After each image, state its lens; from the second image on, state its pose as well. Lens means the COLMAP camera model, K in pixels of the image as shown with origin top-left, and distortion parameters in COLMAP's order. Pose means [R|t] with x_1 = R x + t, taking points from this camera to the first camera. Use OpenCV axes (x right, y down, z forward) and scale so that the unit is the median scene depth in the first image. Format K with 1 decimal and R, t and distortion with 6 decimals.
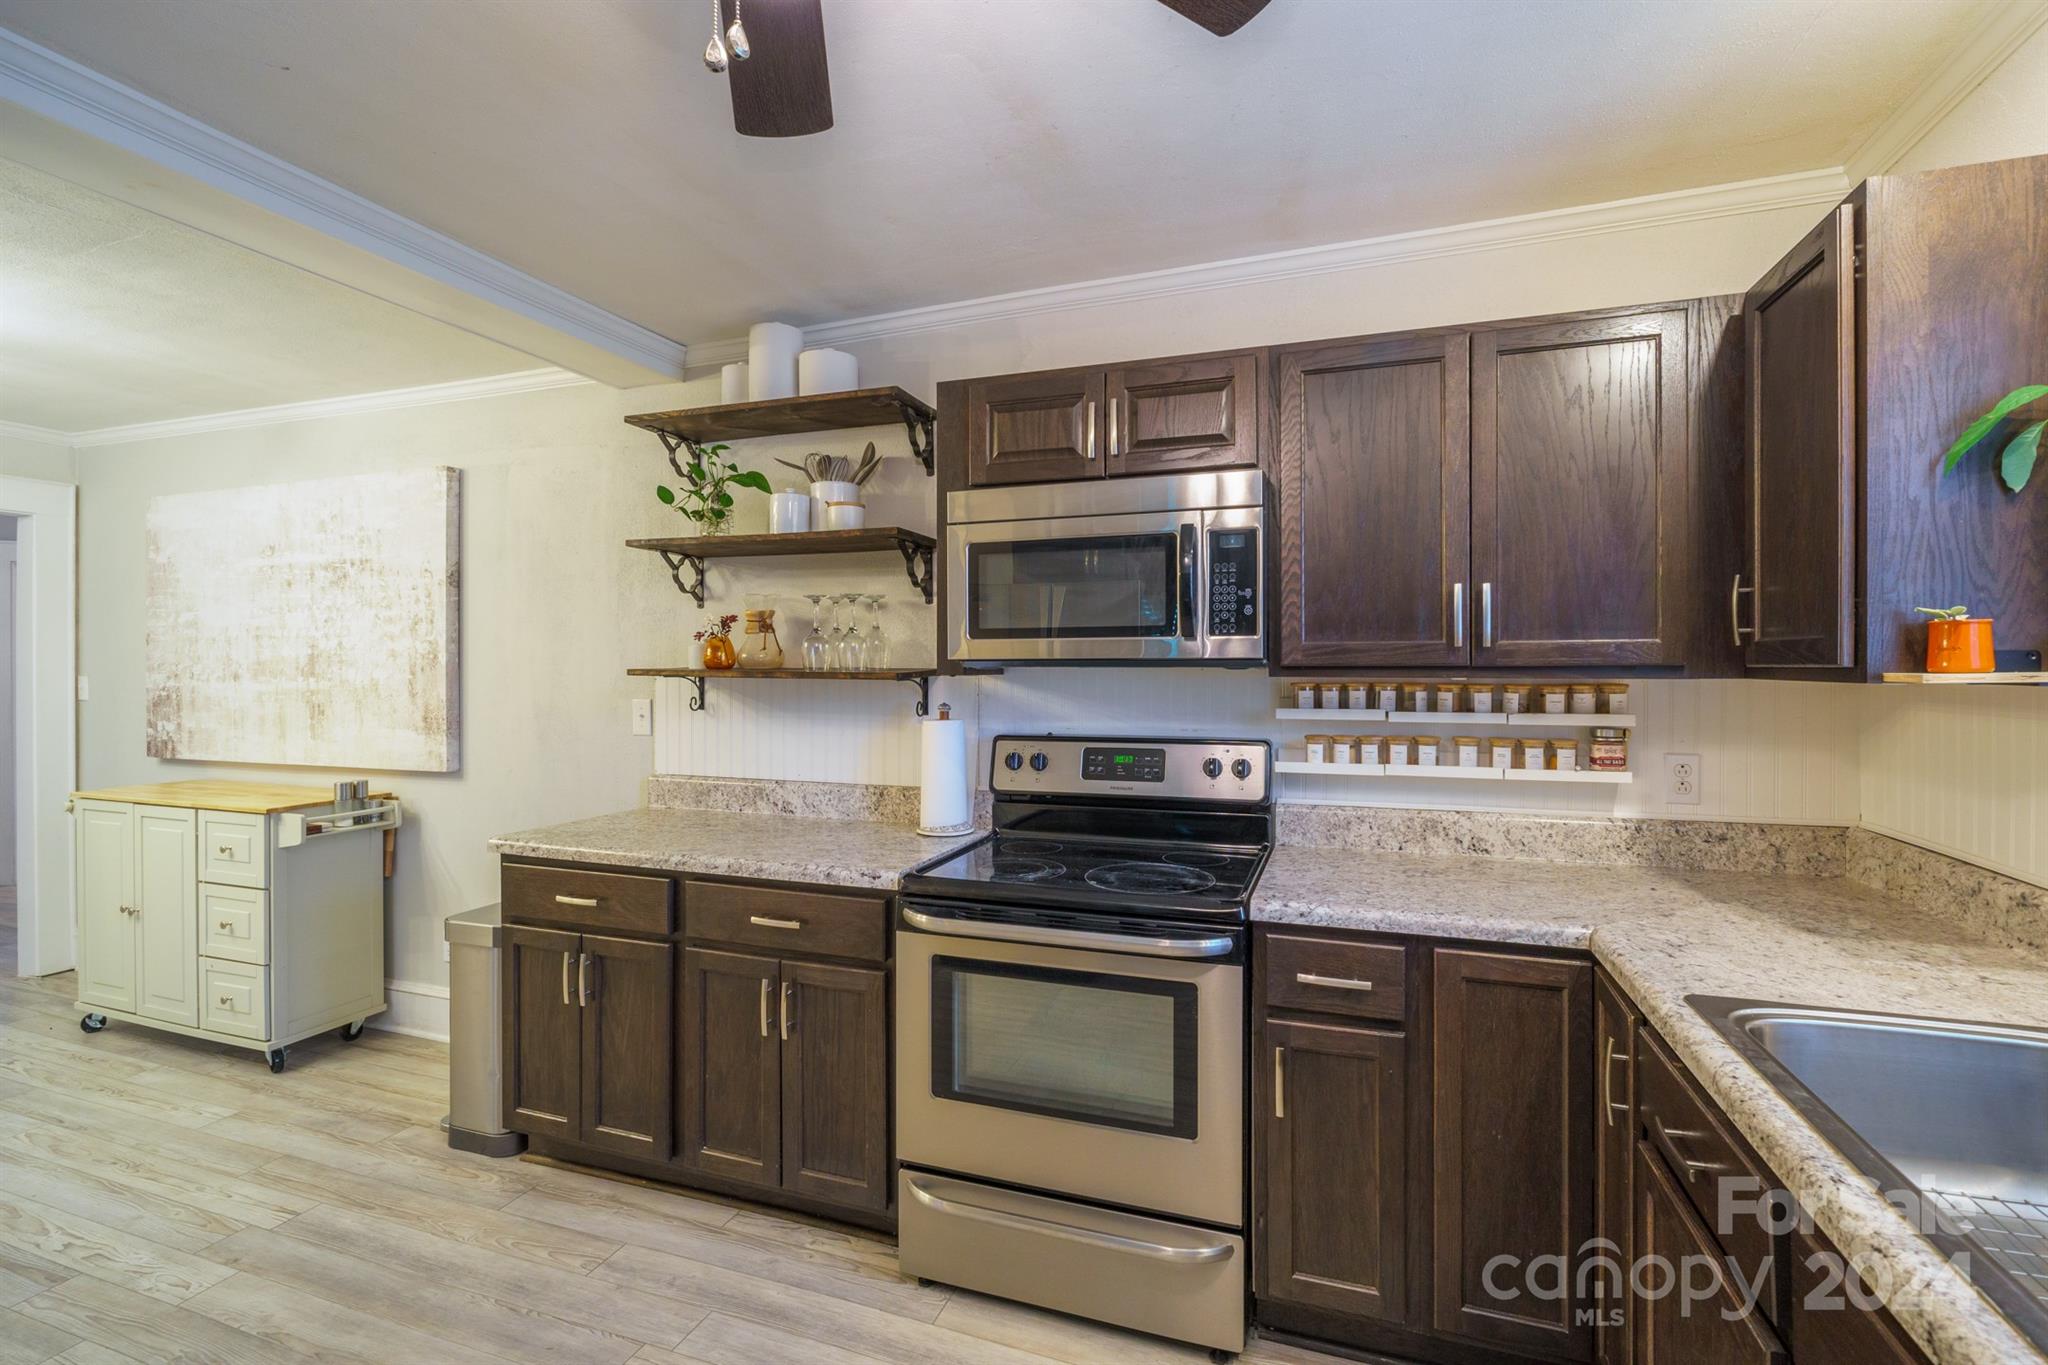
lens RADIAL K [[927.0, 0, 1013.8], [0, 927.0, 673.7], [0, 0, 1]] dist [-0.005093, 0.000098]
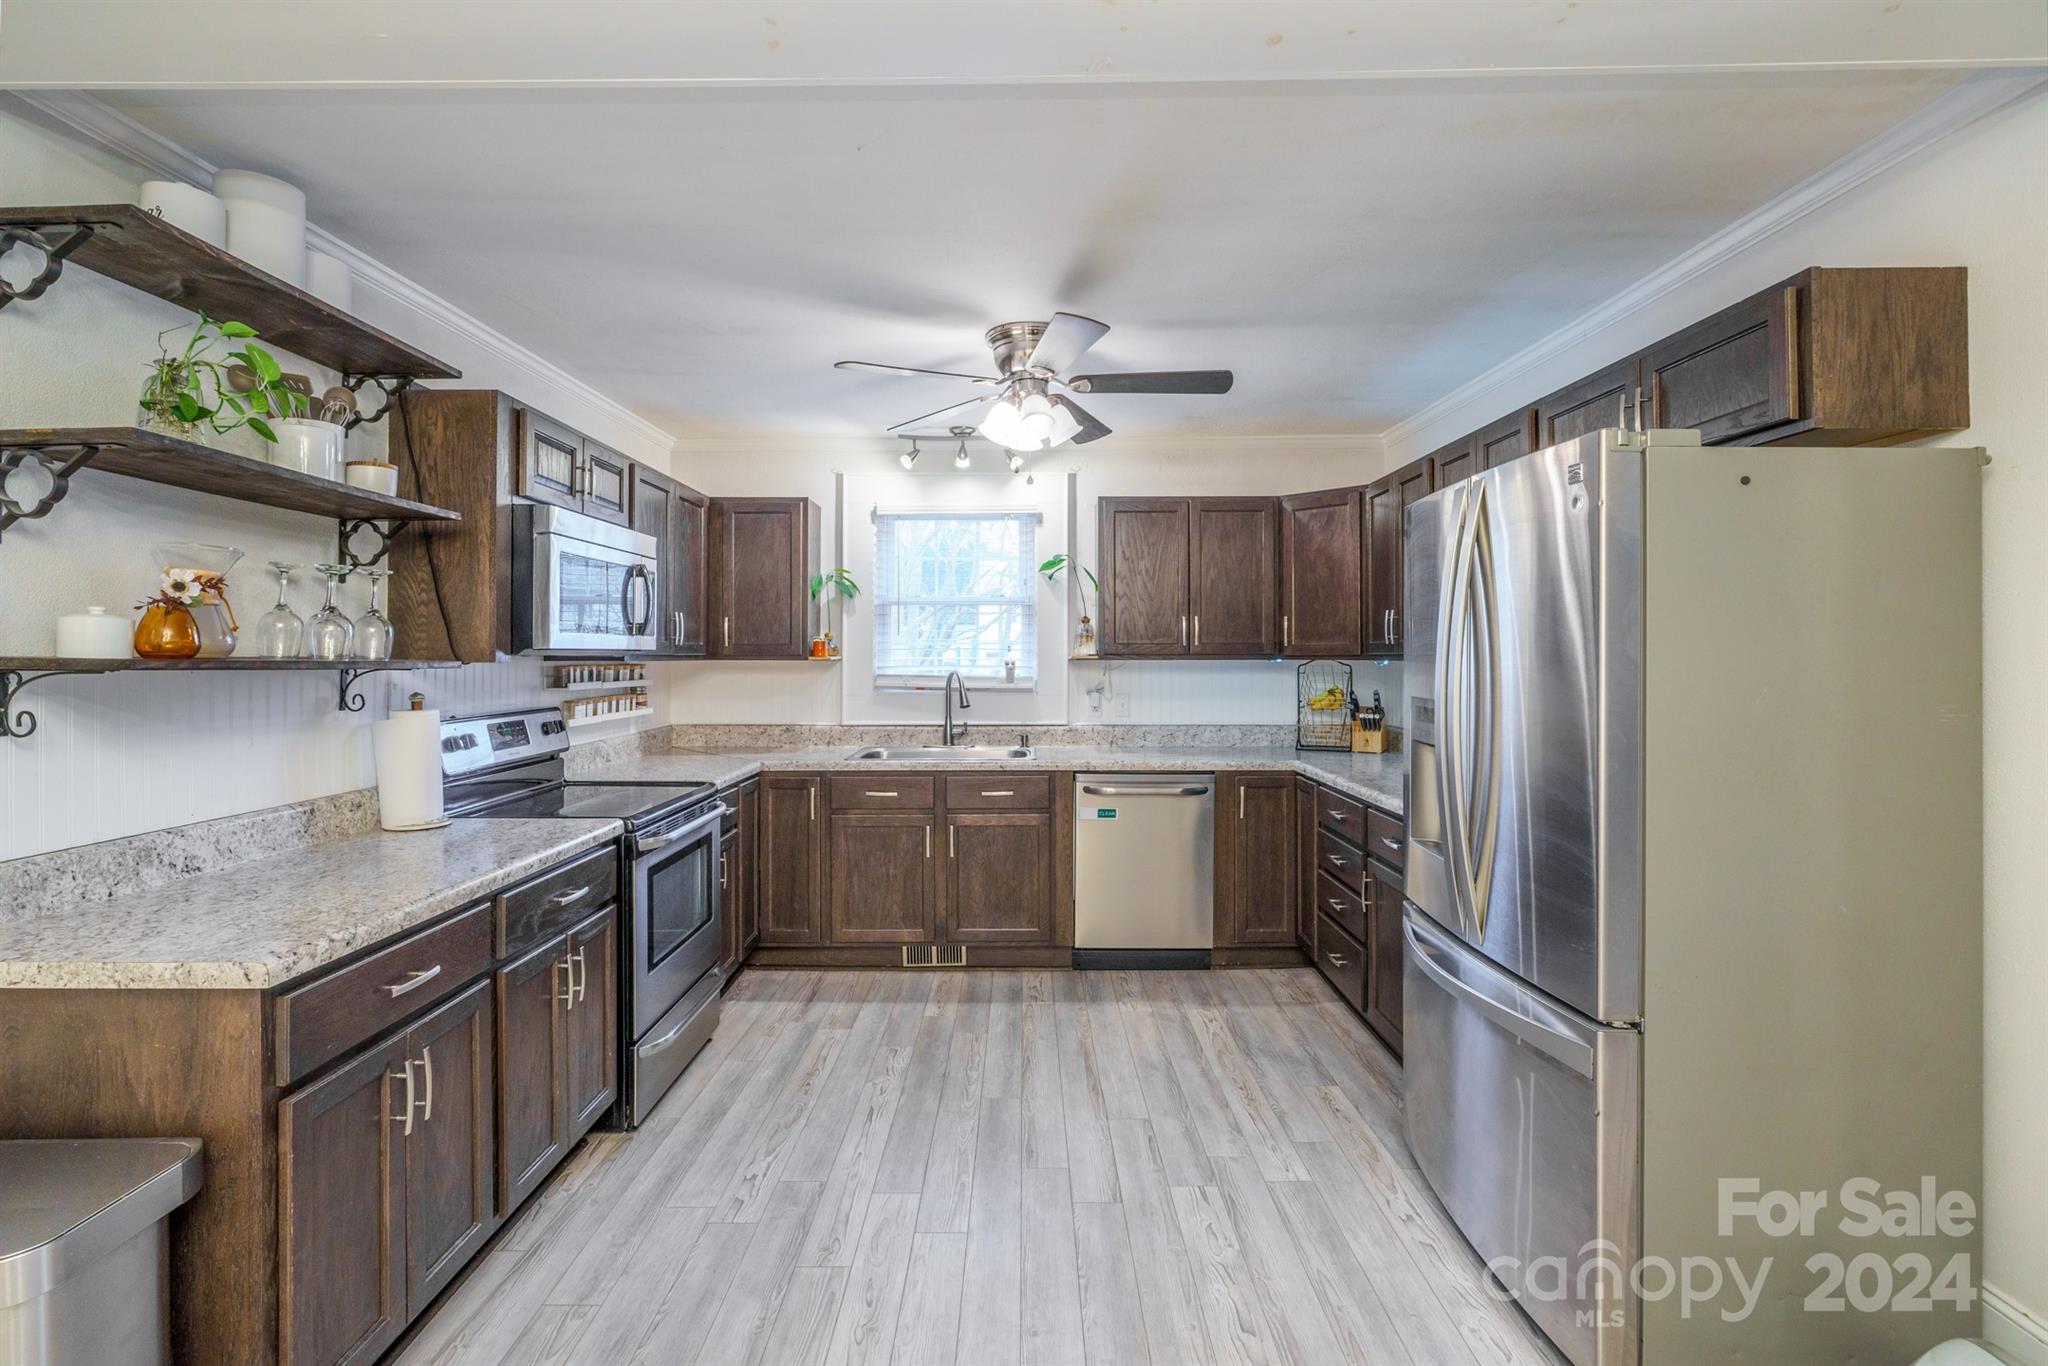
lens RADIAL K [[927.0, 0, 1028.4], [0, 927.0, 677.6], [0, 0, 1]] dist [-0.005093, 0.000098]
pose [[-0.336169, -0.021990, 0.941545, -1.220258], [0.009708, 0.999593, 0.026812, -0.003602], [-0.941752, 0.018154, -0.335818, 0.740141]]
